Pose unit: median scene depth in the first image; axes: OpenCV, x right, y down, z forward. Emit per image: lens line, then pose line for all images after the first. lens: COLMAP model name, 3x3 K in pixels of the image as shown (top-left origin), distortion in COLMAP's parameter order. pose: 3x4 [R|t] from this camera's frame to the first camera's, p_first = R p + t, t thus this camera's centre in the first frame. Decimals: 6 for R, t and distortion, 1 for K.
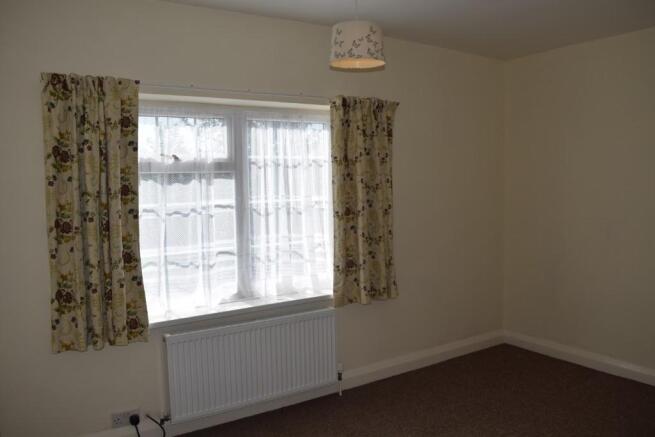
lens RADIAL K [[497.7, 0, 327.5], [0, 497.7, 218.5], [0, 0, 1]] dist [-0.040113, 0.000127]
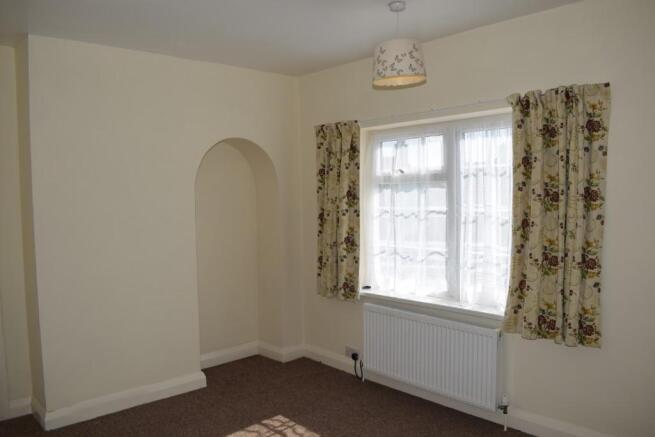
lens RADIAL K [[492.7, 0, 326.7], [0, 492.7, 227.8], [0, 0, 1]] dist [-0.039459, -0.000074]
pose [[0.223484, 0.080230, -0.971400, 0.832169], [-0.063694, 0.995679, 0.067582, -0.048838], [0.972624, 0.046769, 0.227629, 0.501987]]
